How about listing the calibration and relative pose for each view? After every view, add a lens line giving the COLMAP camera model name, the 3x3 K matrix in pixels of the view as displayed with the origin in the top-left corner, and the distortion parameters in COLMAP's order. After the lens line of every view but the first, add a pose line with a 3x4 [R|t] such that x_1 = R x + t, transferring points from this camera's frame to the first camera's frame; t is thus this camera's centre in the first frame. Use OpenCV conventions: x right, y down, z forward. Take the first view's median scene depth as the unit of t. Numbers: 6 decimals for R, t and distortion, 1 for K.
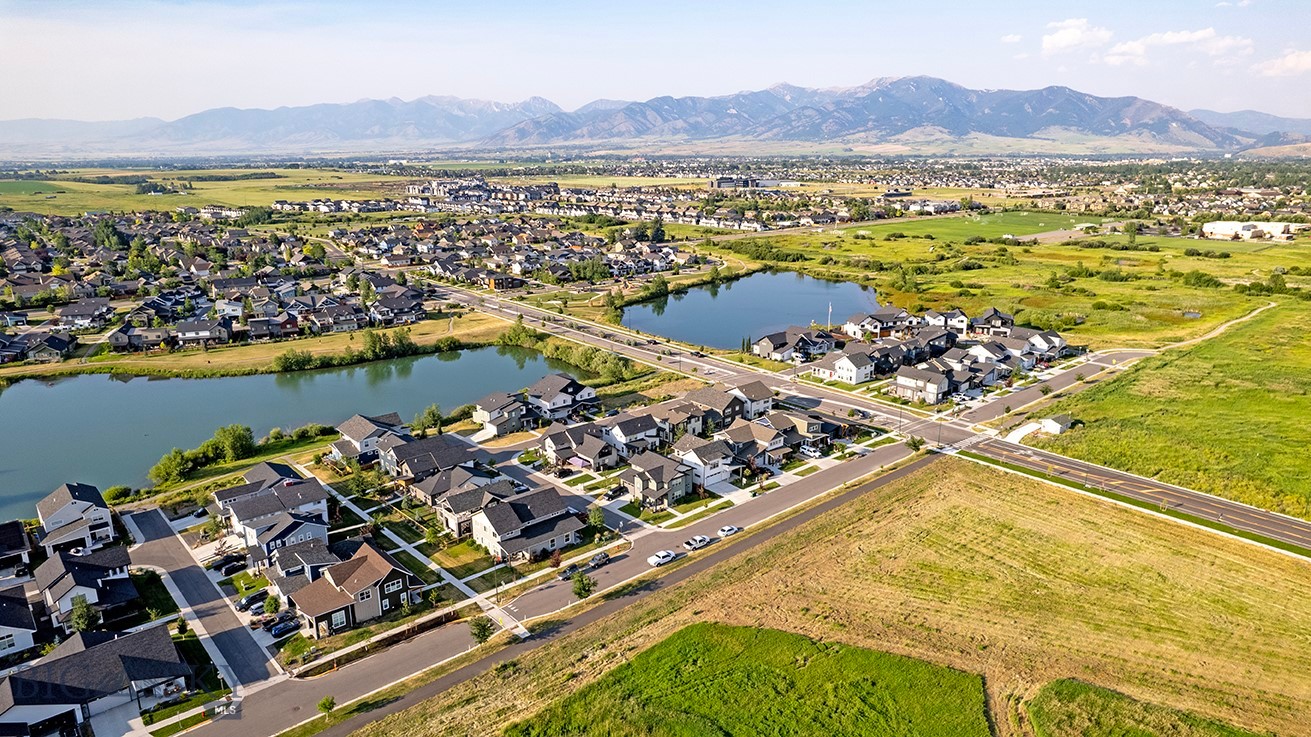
lens RADIAL K [[818.1, 0, 655.5], [0, 818.1, 368.5], [0, 0, 1]] dist [-0.011671, -0.001020]
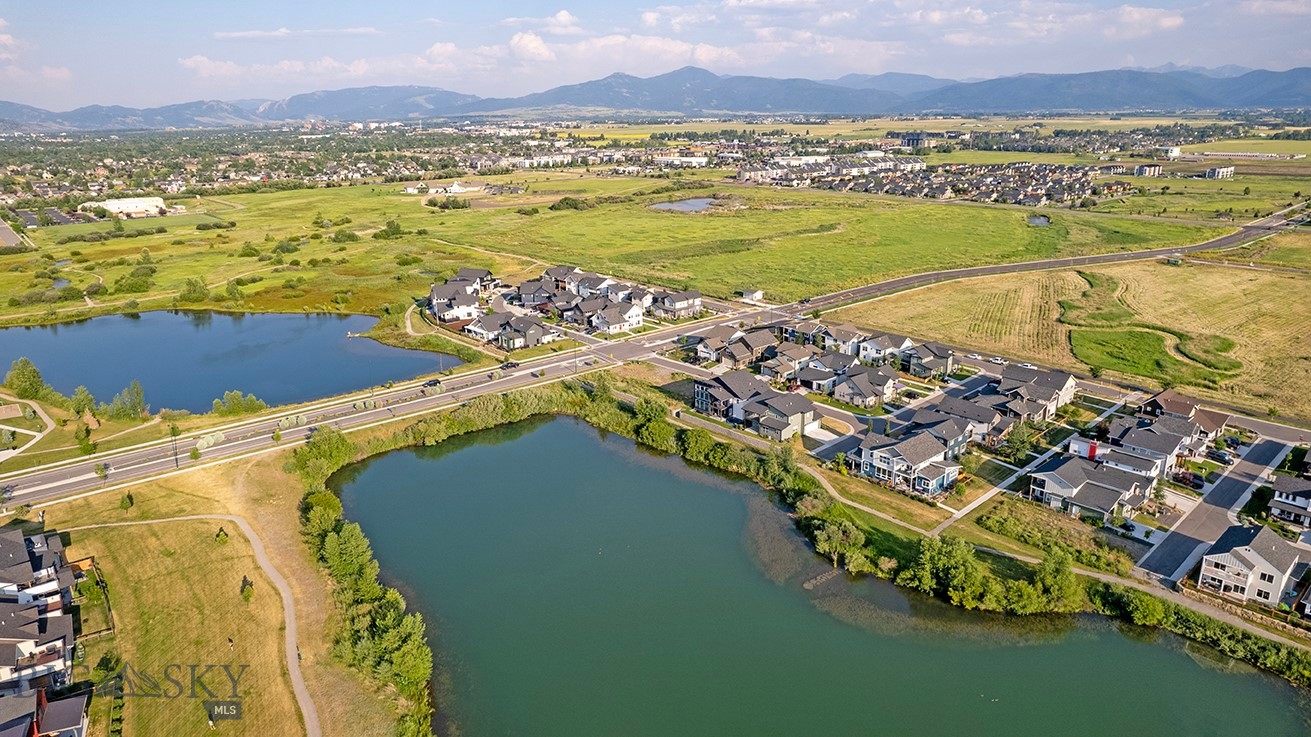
lens RADIAL K [[818.1, 0, 655.5], [0, 818.1, 368.5], [0, 0, 1]] dist [-0.011671, -0.001020]
pose [[-0.005493, -0.285797, 0.958275, -0.493256], [0.270324, 0.922186, 0.276583, -0.134273], [-0.962754, 0.260564, 0.072192, 0.502323]]
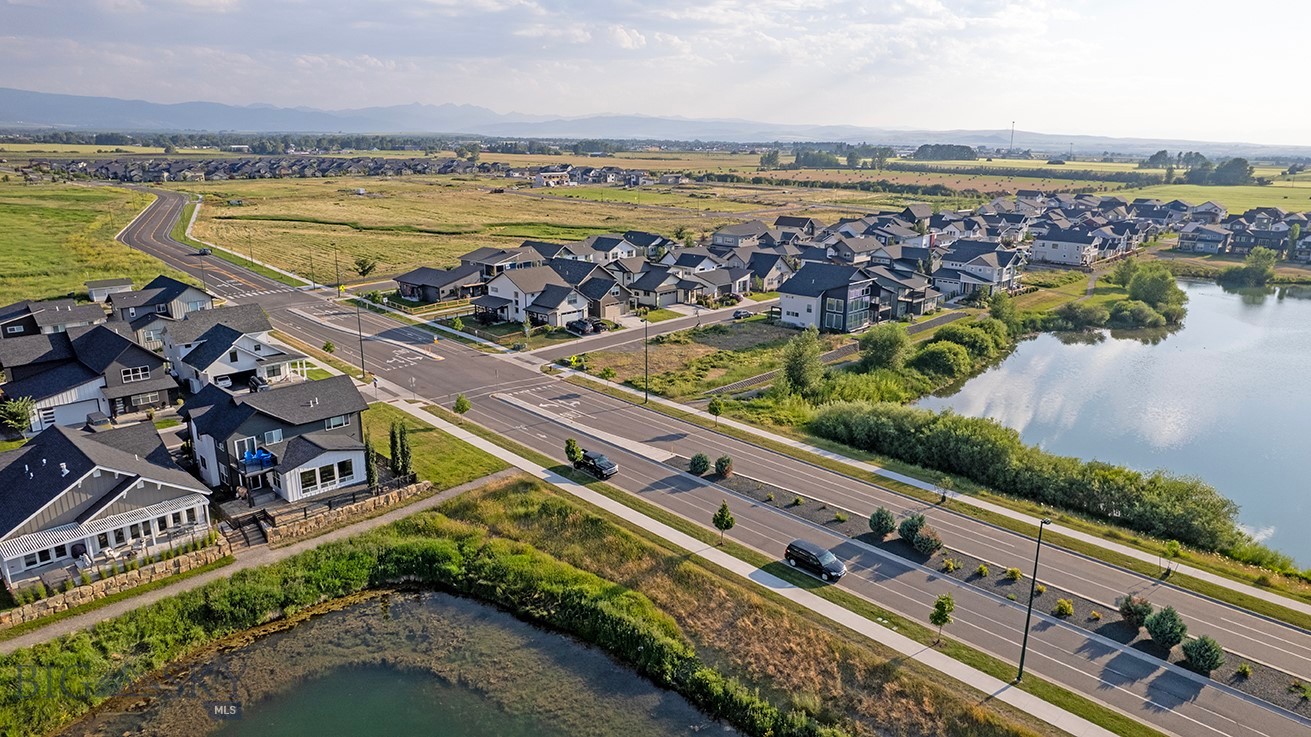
lens RADIAL K [[818.1, 0, 655.5], [0, 818.1, 368.5], [0, 0, 1]] dist [-0.011671, -0.001020]
pose [[-0.998411, 0.010197, -0.055416, 0.027245], [-0.019862, 0.856672, 0.515480, -0.118525], [0.052730, 0.515761, -0.855108, 0.773595]]
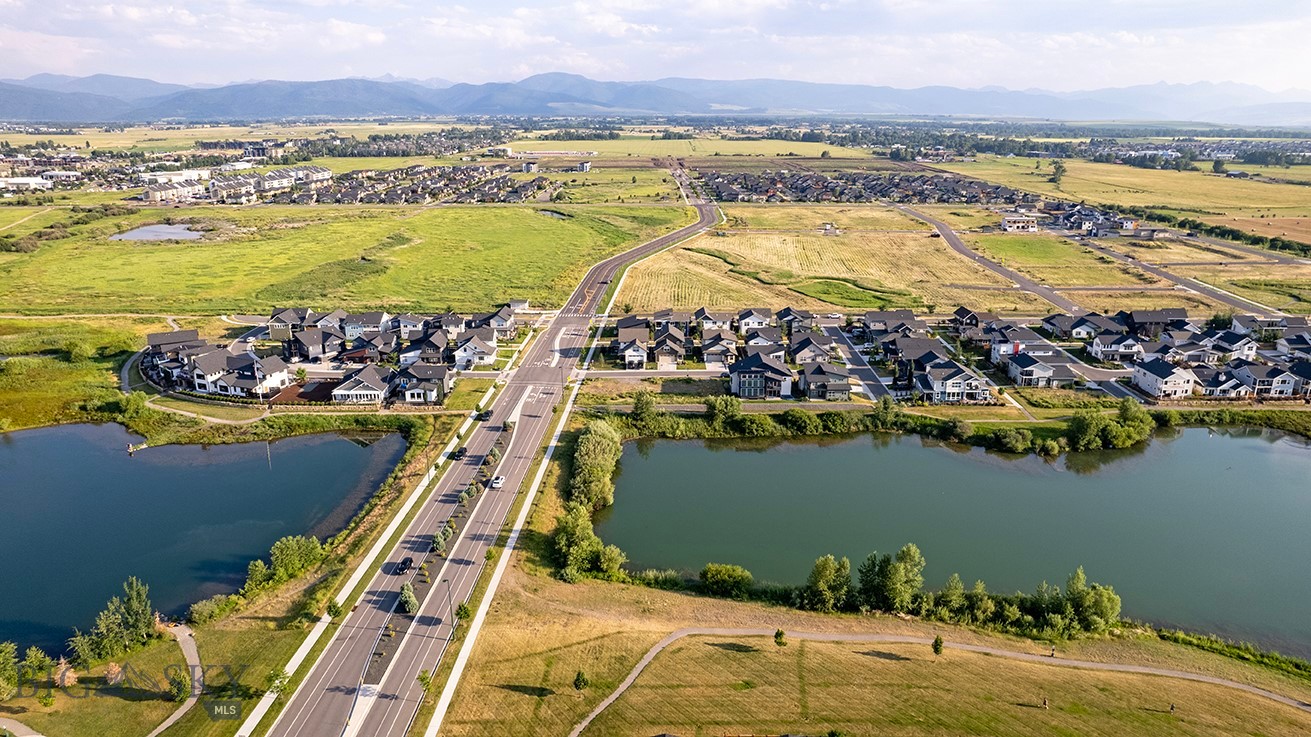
lens RADIAL K [[818.1, 0, 655.5], [0, 818.1, 368.5], [0, 0, 1]] dist [-0.011671, -0.001020]
pose [[-0.731828, -0.187660, 0.655142, -0.338721], [0.189528, 0.867368, 0.460164, -0.229860], [-0.654604, 0.460929, -0.599197, 0.837703]]
